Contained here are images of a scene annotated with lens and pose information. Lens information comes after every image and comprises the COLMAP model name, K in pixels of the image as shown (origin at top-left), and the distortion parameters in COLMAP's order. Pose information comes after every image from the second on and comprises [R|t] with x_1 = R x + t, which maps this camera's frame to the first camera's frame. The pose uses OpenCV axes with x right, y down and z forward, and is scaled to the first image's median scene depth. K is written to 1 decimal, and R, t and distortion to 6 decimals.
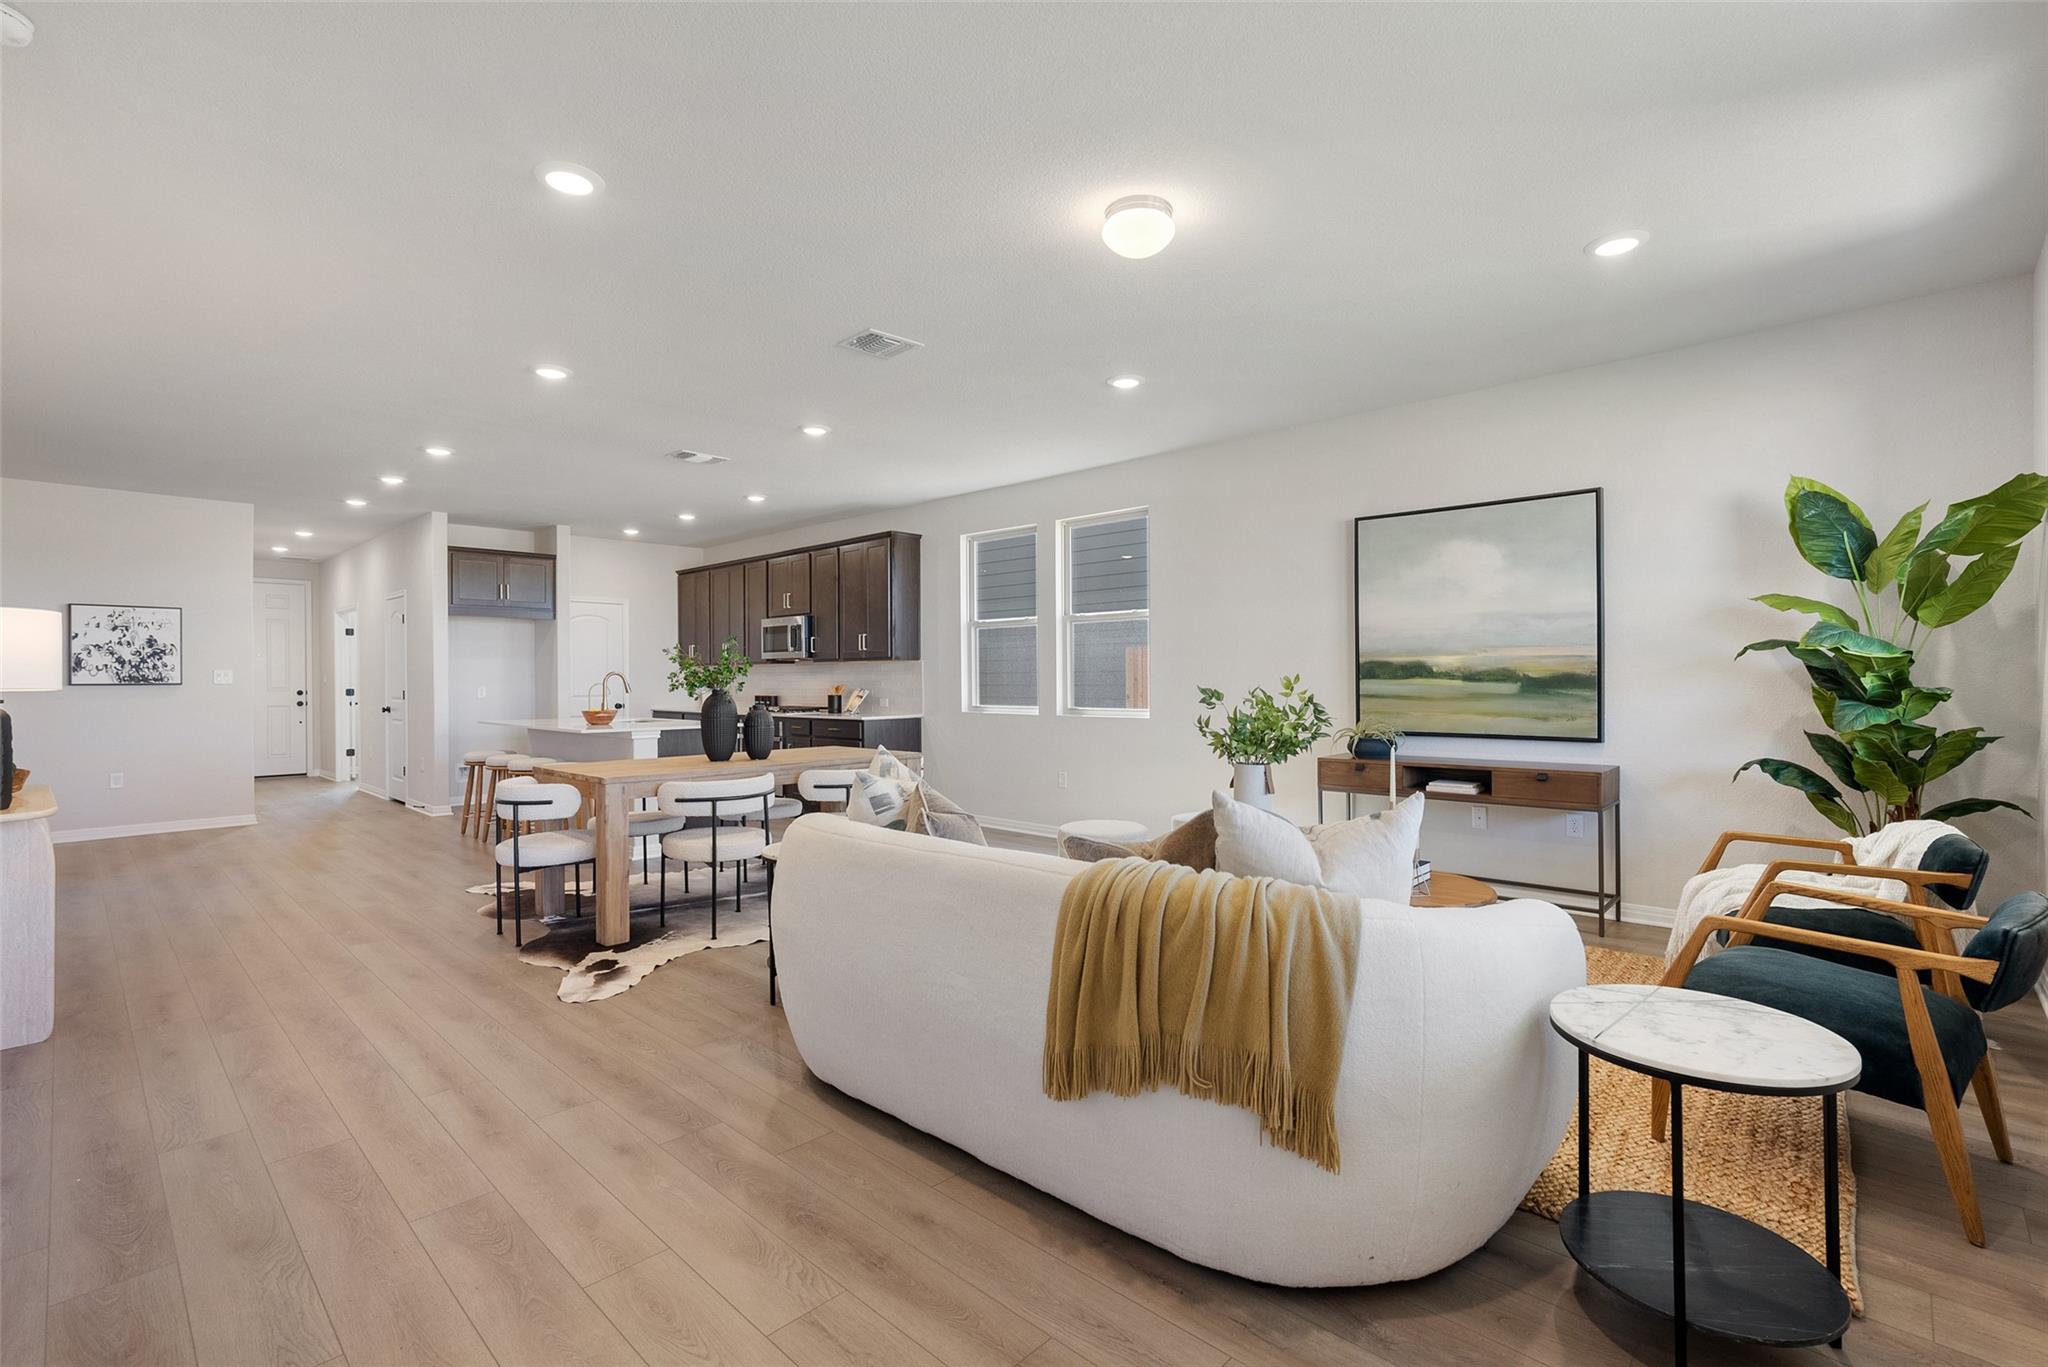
lens RADIAL K [[907.0, 0, 1024.0], [0, 907.0, 683.5], [0, 0, 1]] dist [-0.037619, -0.000001]
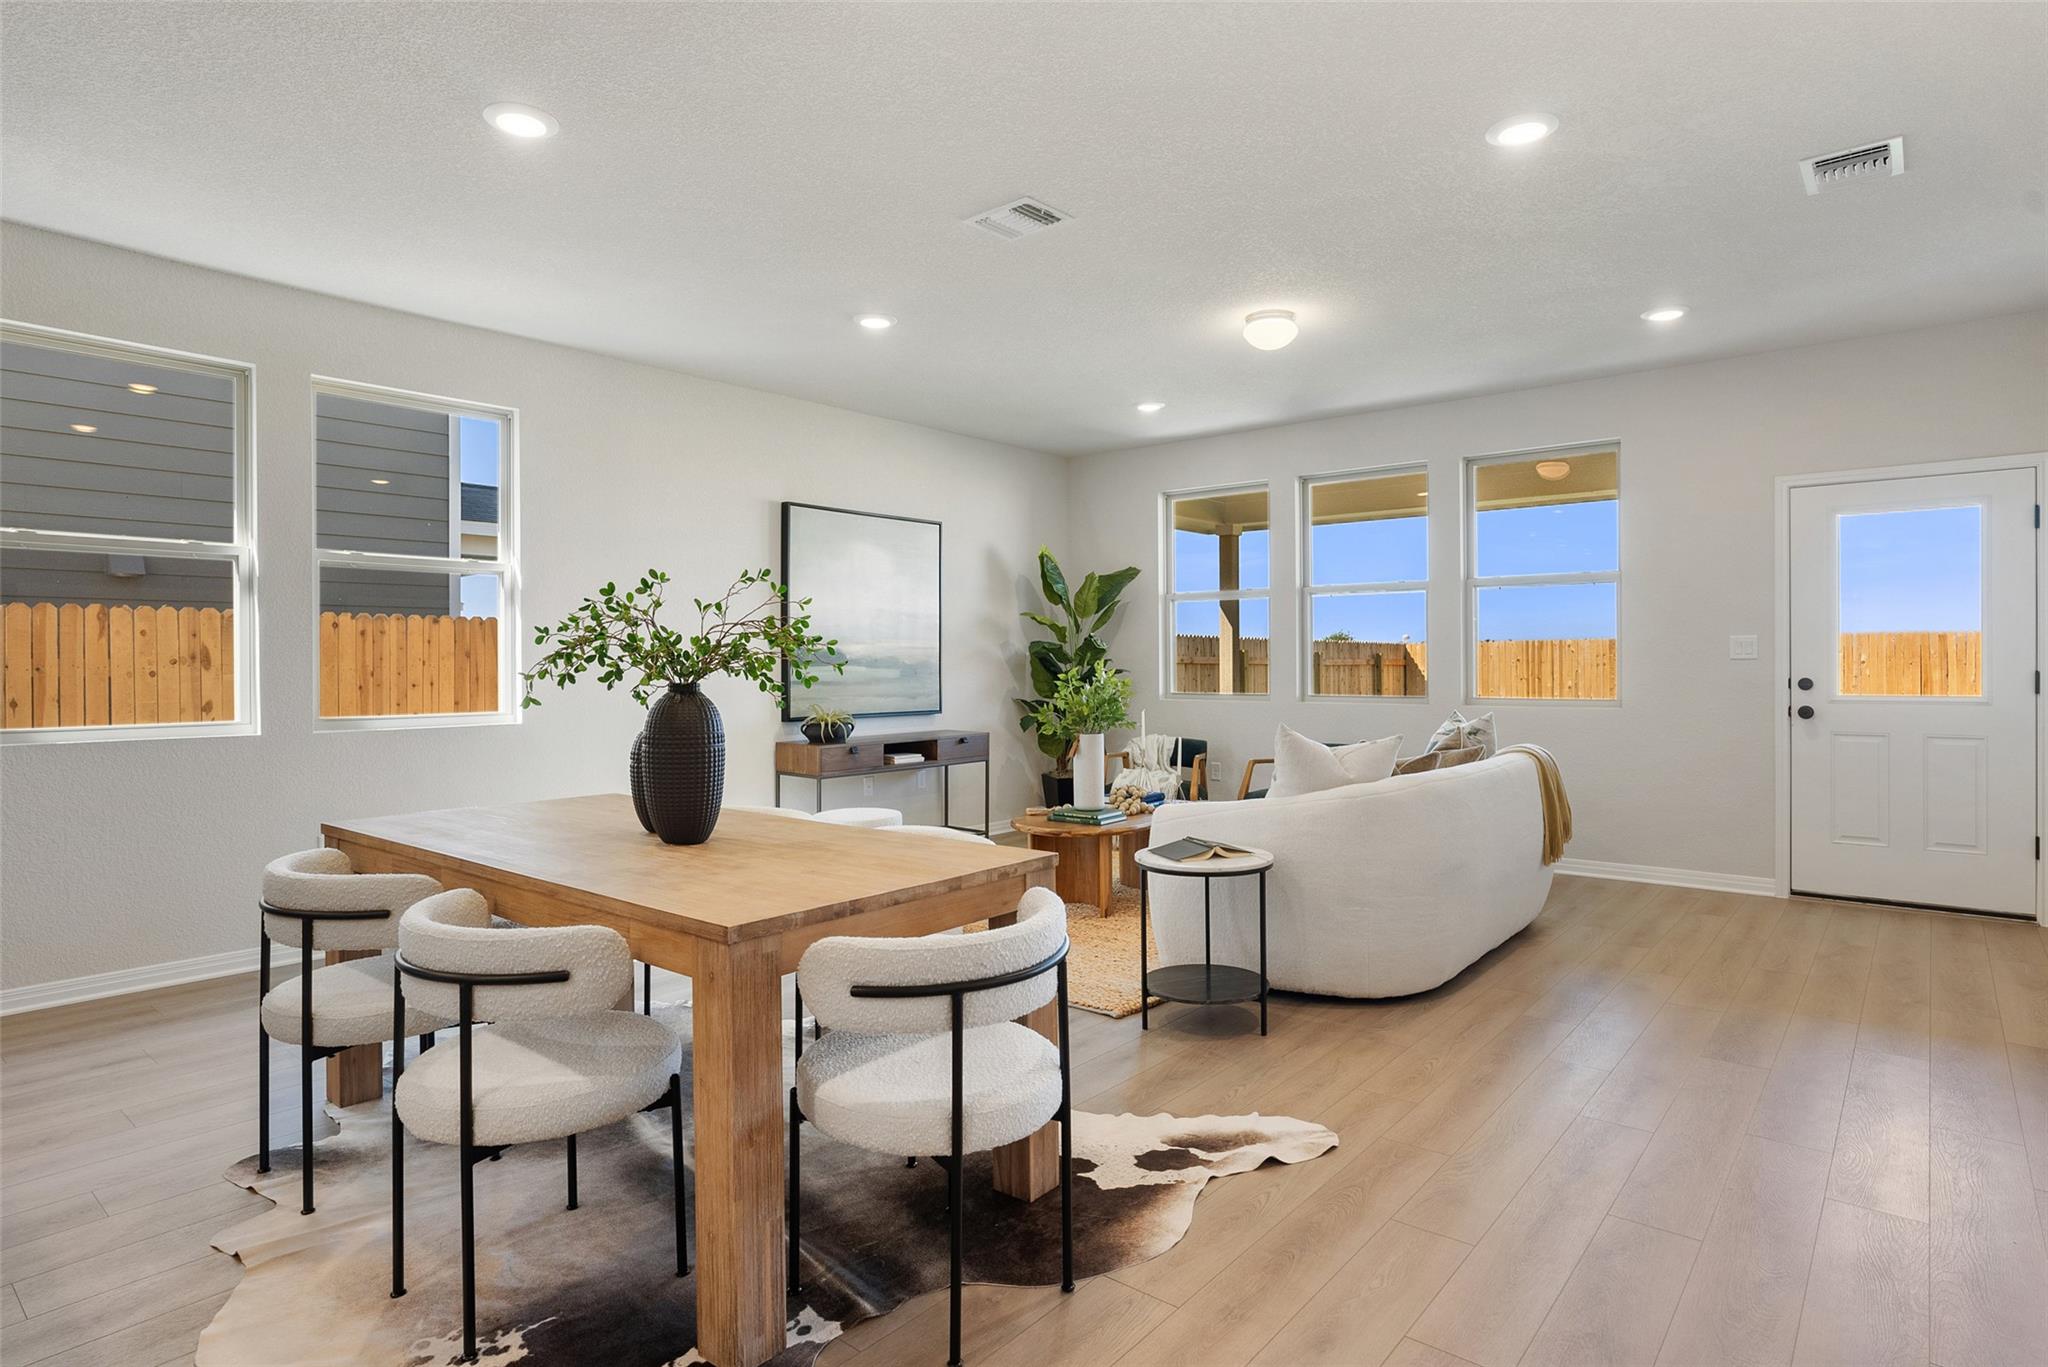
lens RADIAL K [[1084.7, 0, 1022.7], [0, 1084.7, 676.1], [0, 0, 1]] dist [-0.015359, 0.000437]
pose [[-0.034563, -0.004226, 0.999394, -0.587832], [0.009833, 0.999941, 0.004568, 0.002554], [-0.999354, 0.009985, -0.034520, 0.567354]]
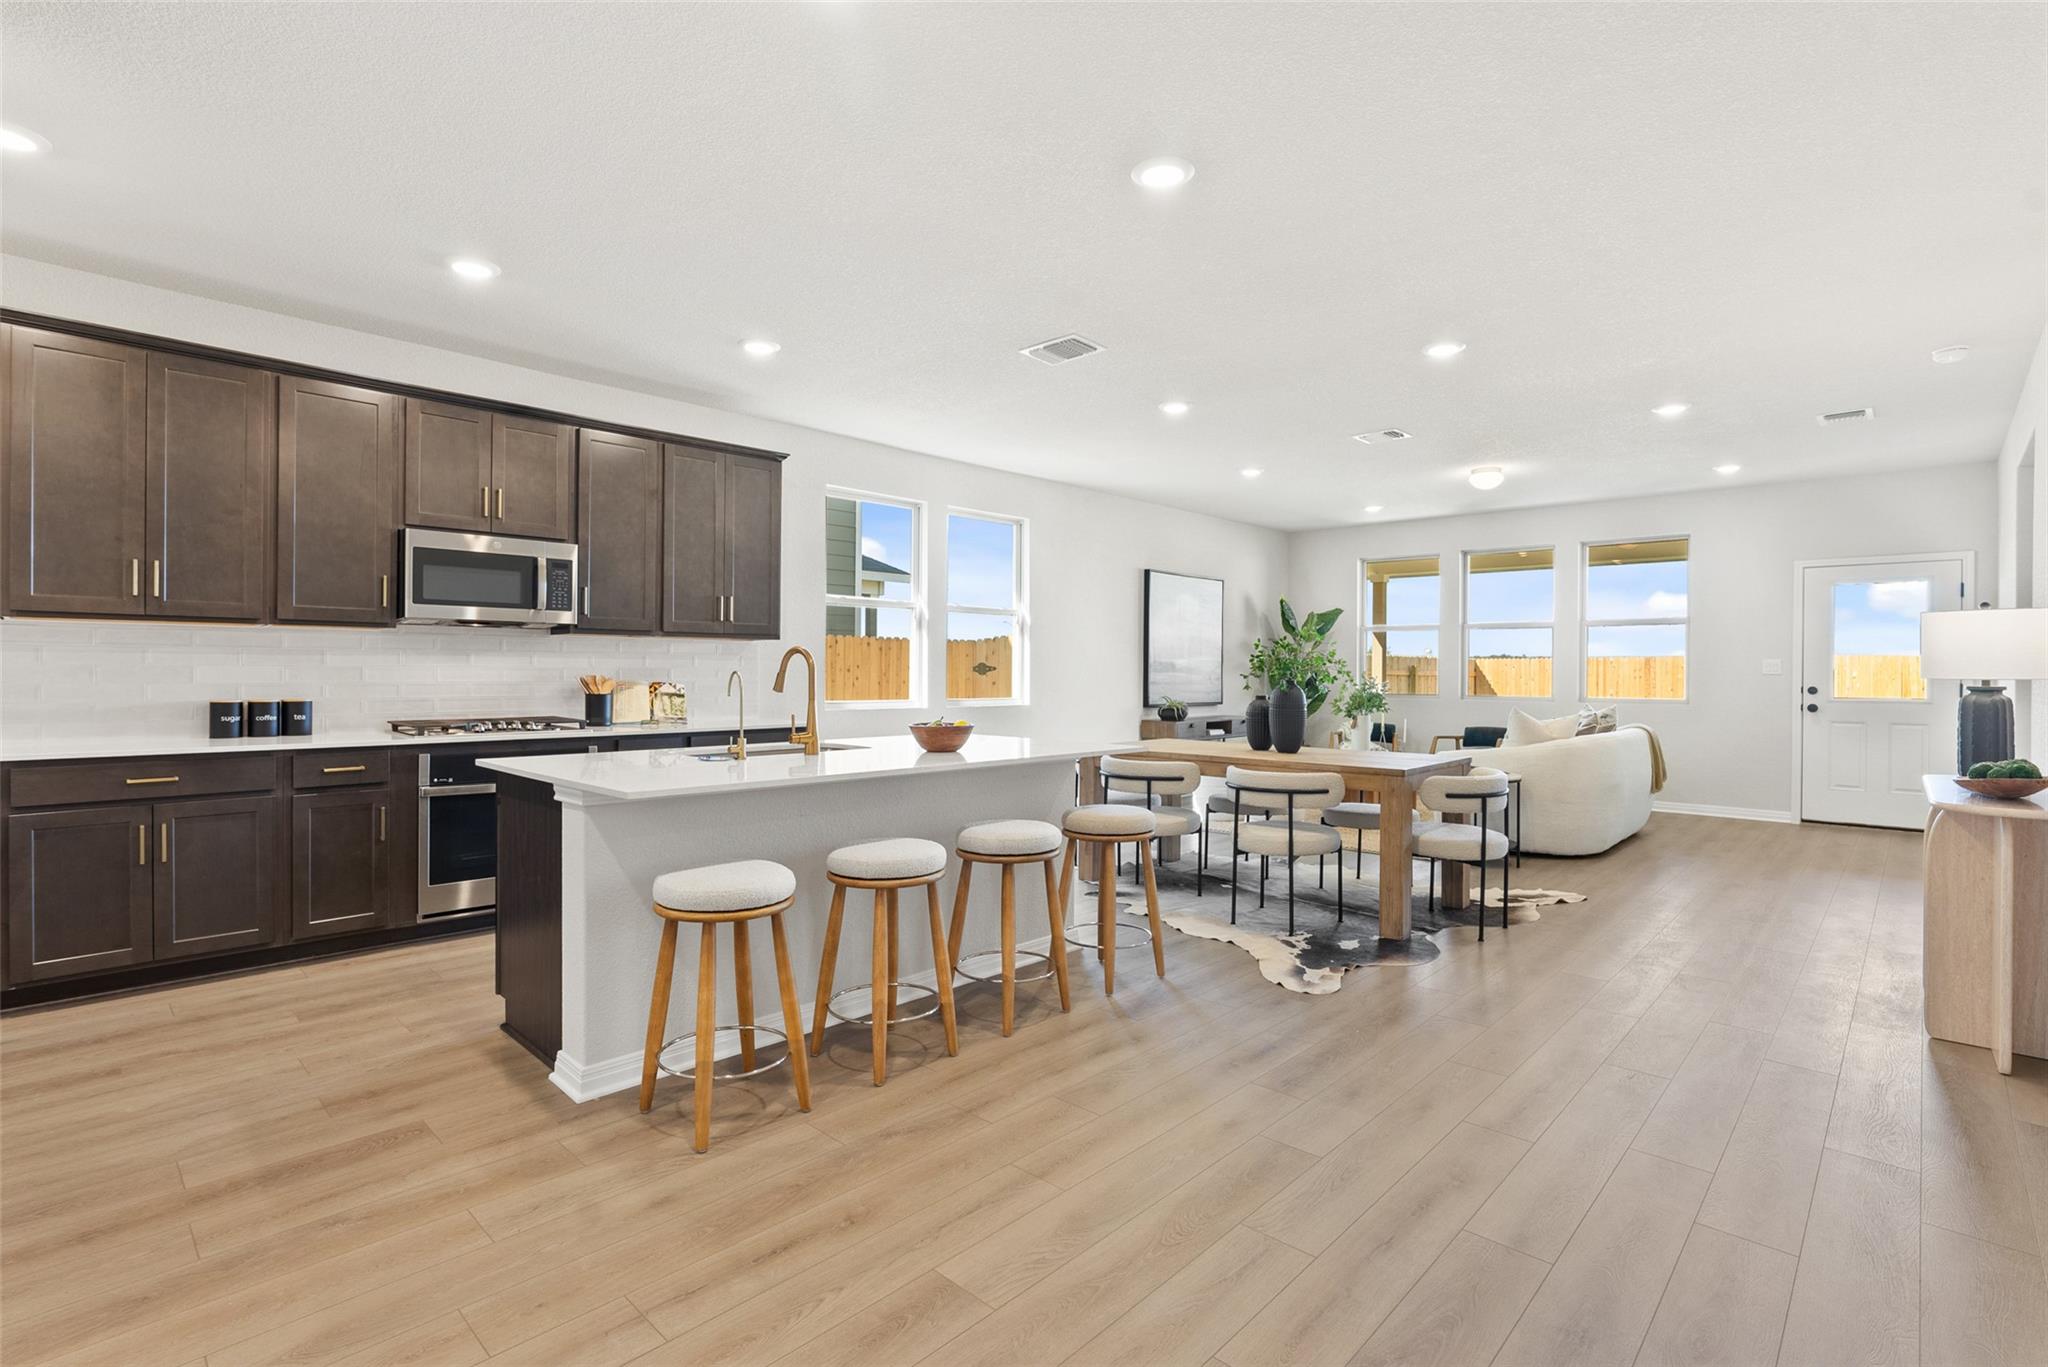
lens RADIAL K [[976.7, 0, 1024.0], [0, 976.7, 683.5], [0, 0, 1]] dist [-0.003534, -0.000295]
pose [[0.012915, -0.006404, 0.999896, -0.956214], [-0.000555, 0.999979, 0.006412, 0.003006], [-0.999916, -0.000638, 0.012912, 0.862763]]
